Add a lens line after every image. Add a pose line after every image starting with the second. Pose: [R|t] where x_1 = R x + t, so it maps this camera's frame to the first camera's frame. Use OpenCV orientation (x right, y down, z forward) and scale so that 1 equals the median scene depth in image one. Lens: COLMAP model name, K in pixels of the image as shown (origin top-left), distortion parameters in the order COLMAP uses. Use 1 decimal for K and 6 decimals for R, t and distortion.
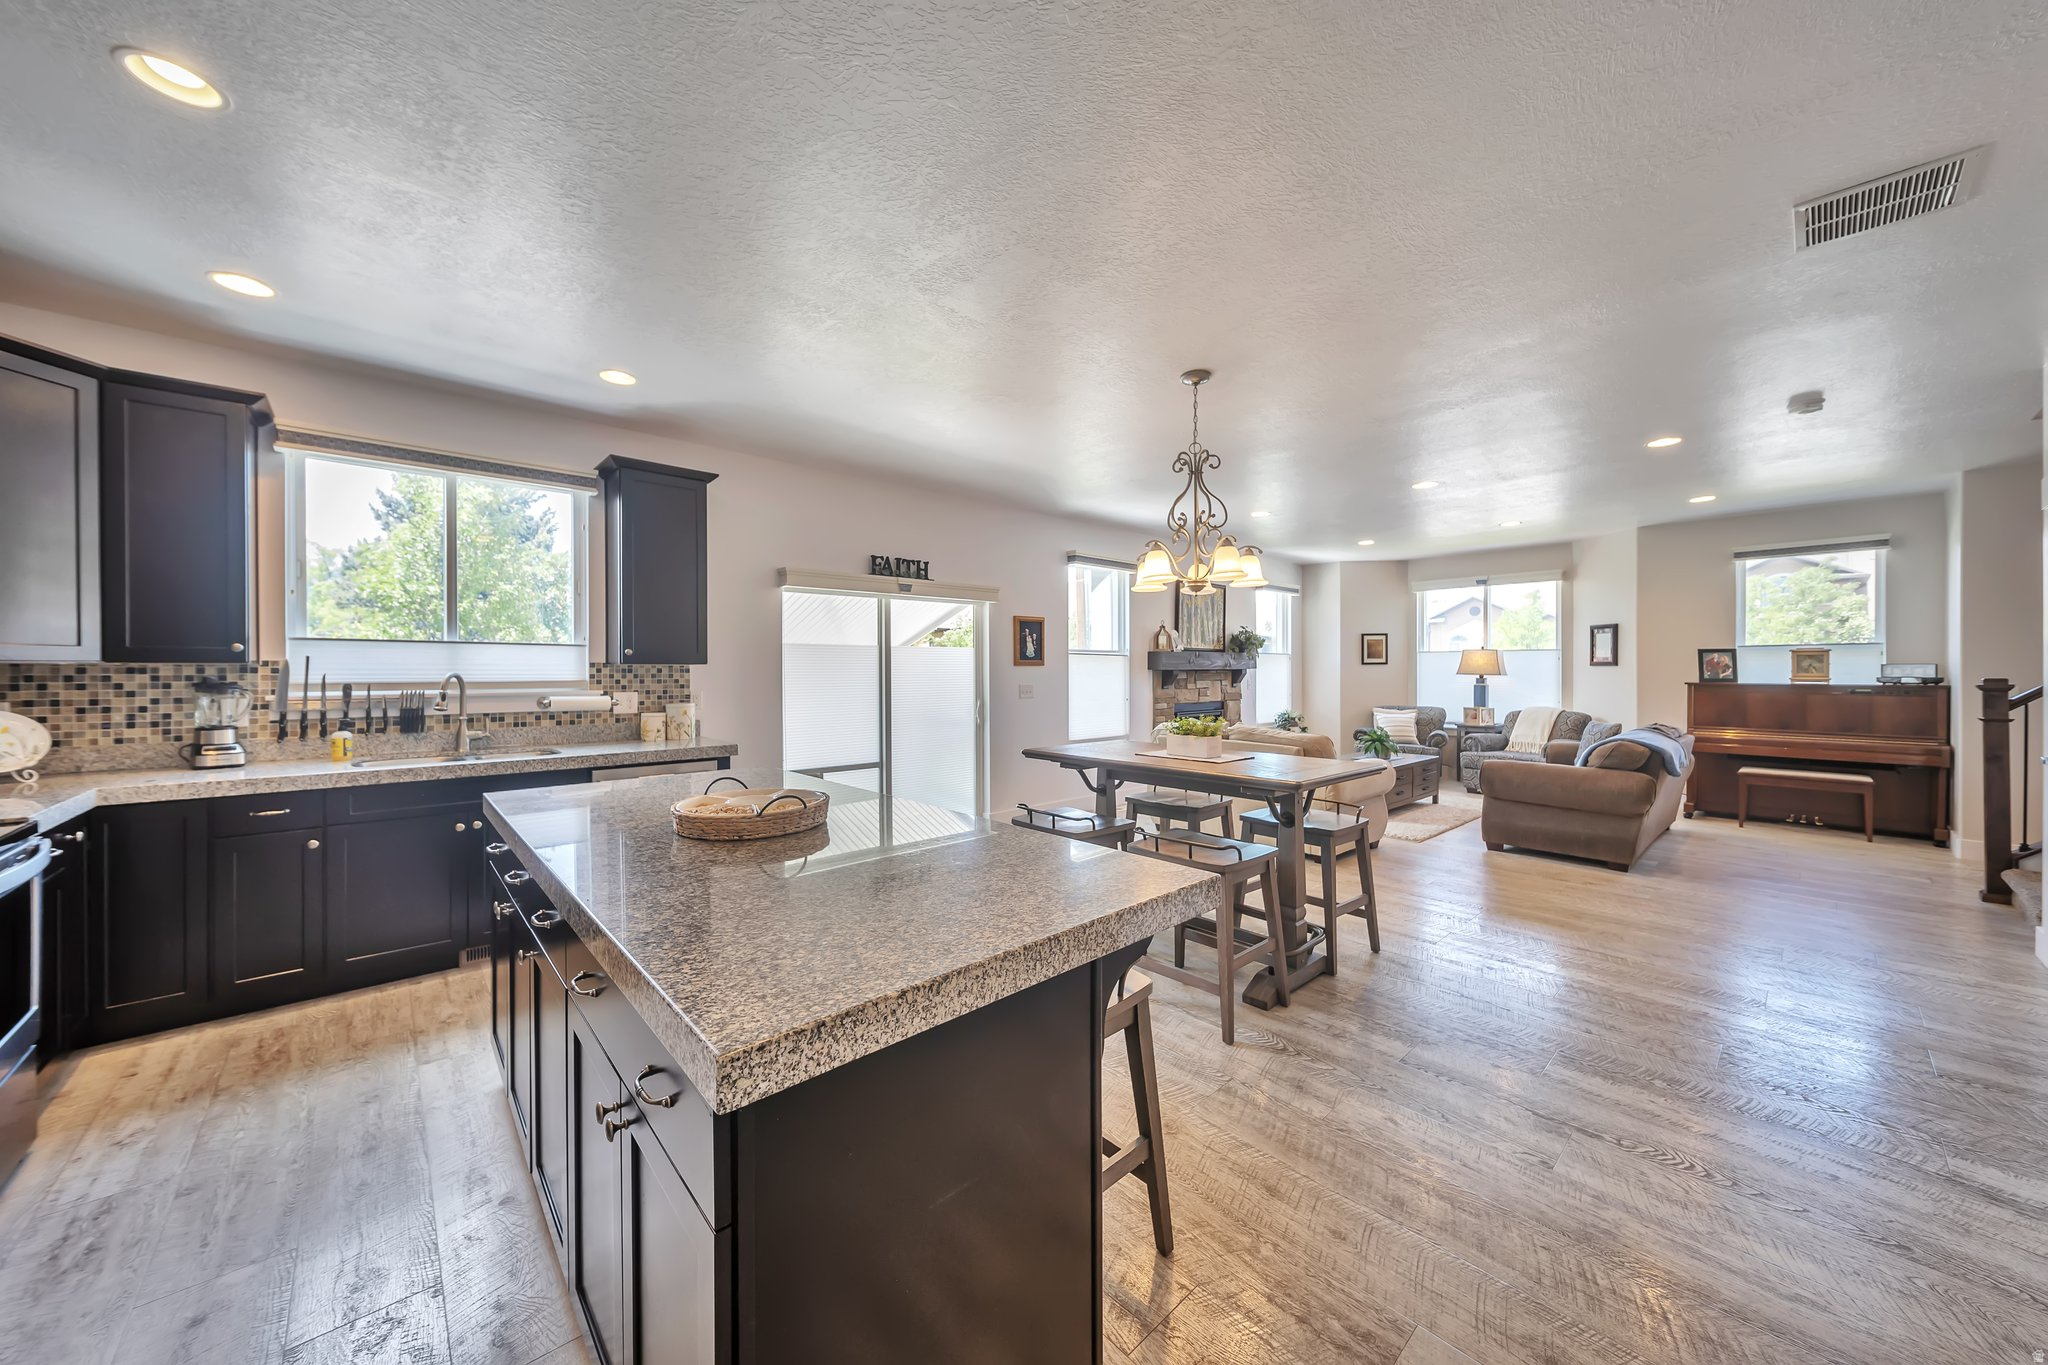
lens RADIAL K [[712.8, 0, 1018.8], [0, 712.8, 674.0], [0, 0, 1]] dist [0.007137, -0.003262]
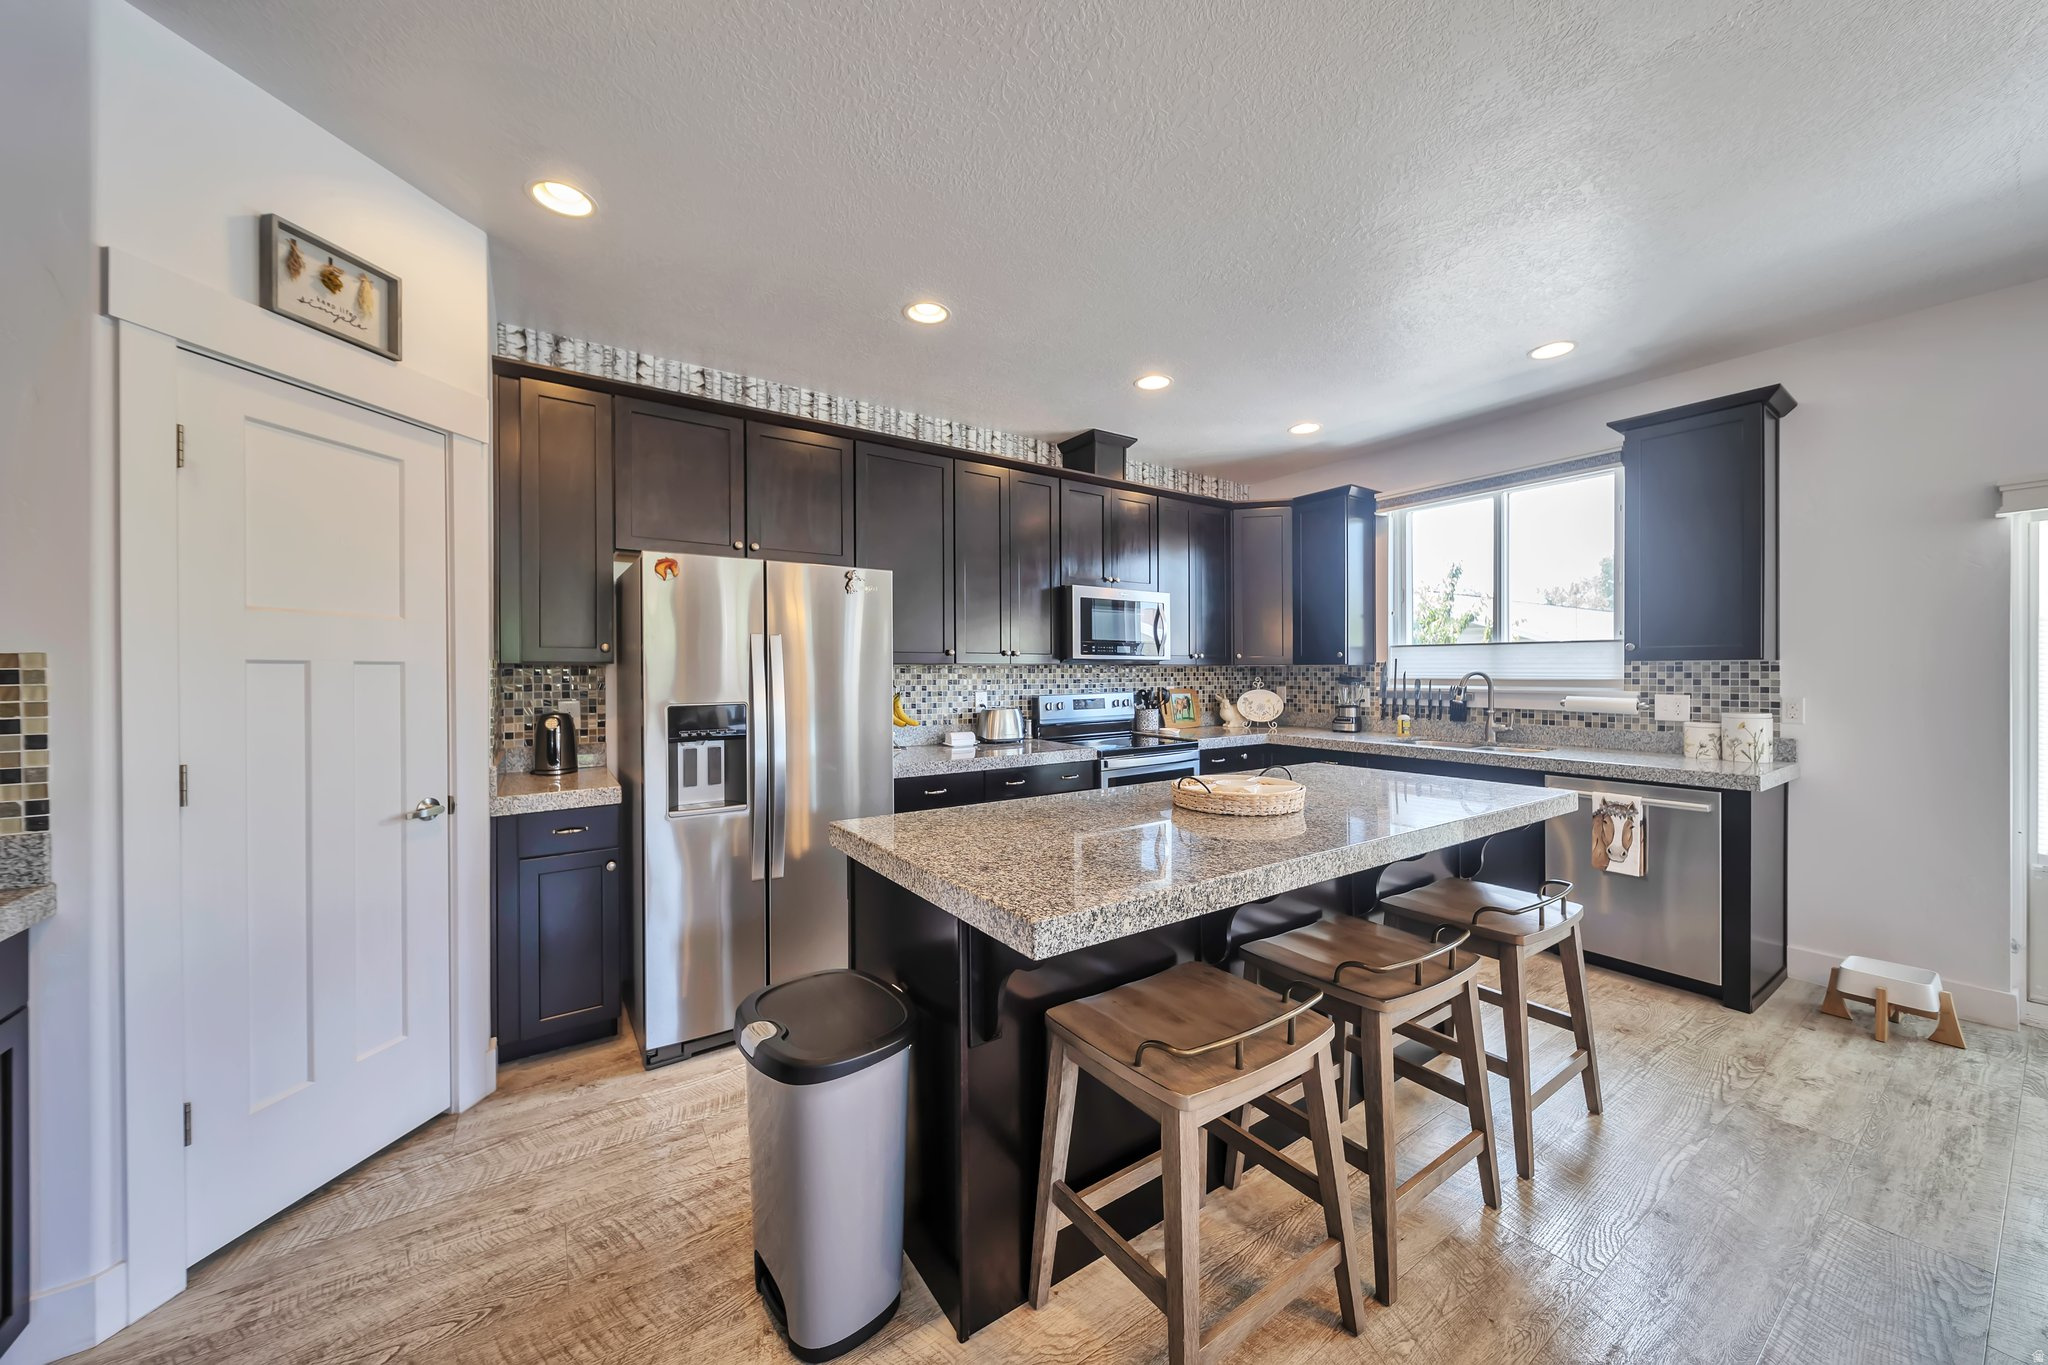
lens RADIAL K [[712.8, 0, 1018.8], [0, 712.8, 674.0], [0, 0, 1]] dist [0.007137, -0.003262]
pose [[-0.141818, 0.005261, -0.989879, 0.373036], [-0.001796, 0.999983, 0.005572, -0.001723], [0.989891, 0.002568, -0.141806, 0.374803]]
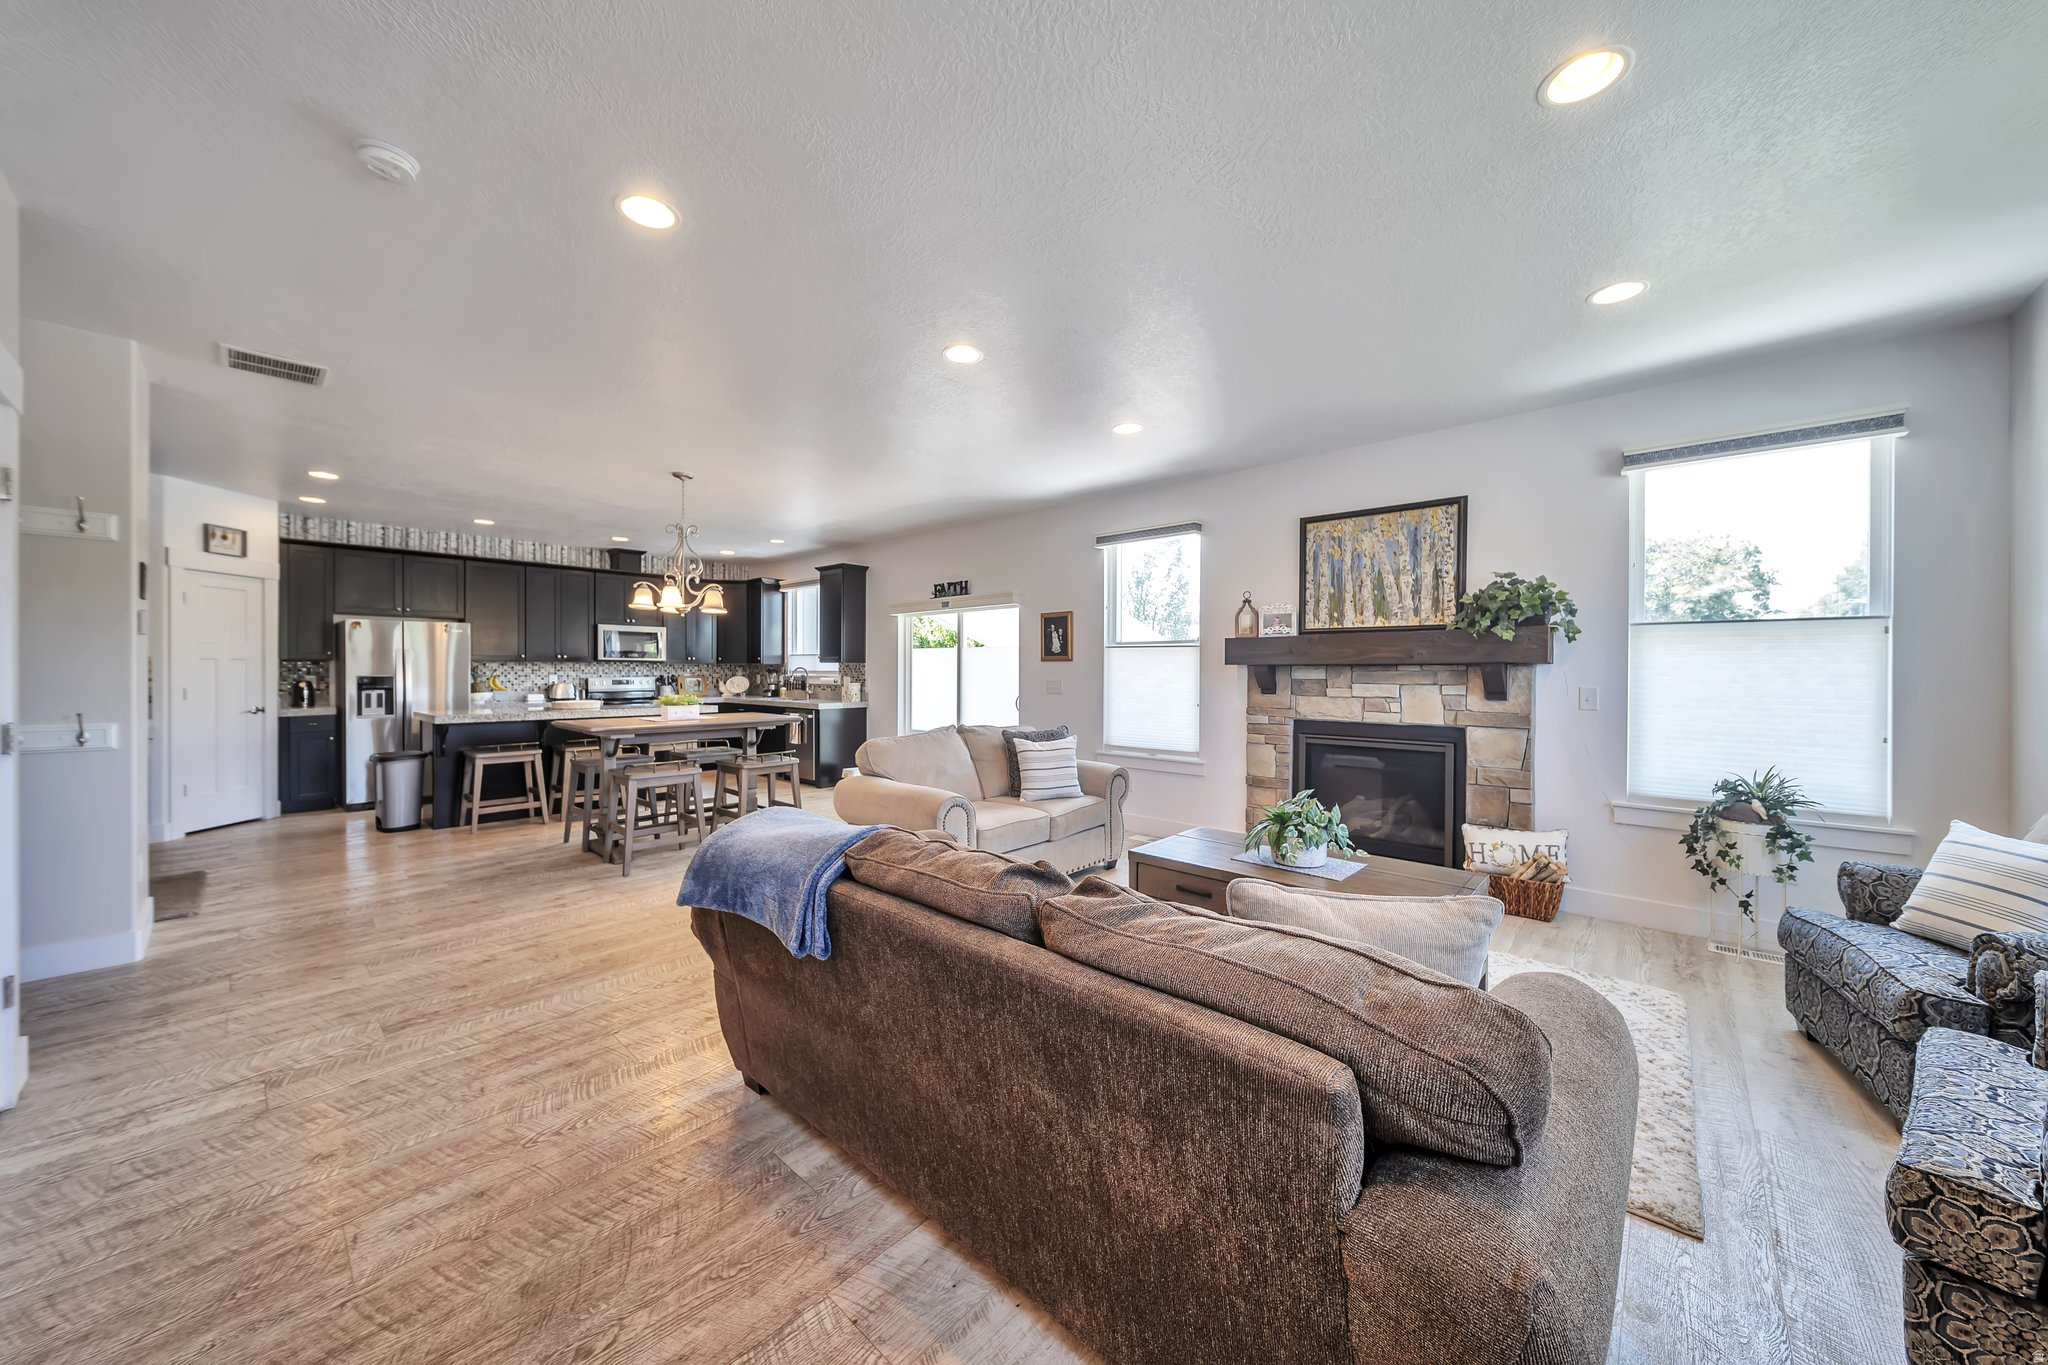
lens RADIAL K [[712.8, 0, 1018.8], [0, 712.8, 674.0], [0, 0, 1]] dist [0.007137, -0.003262]
pose [[0.096939, 0.006980, -0.995266, 1.538383], [-0.008925, 0.999941, 0.006143, 0.000714], [0.995250, 0.008287, 0.096995, 1.299896]]
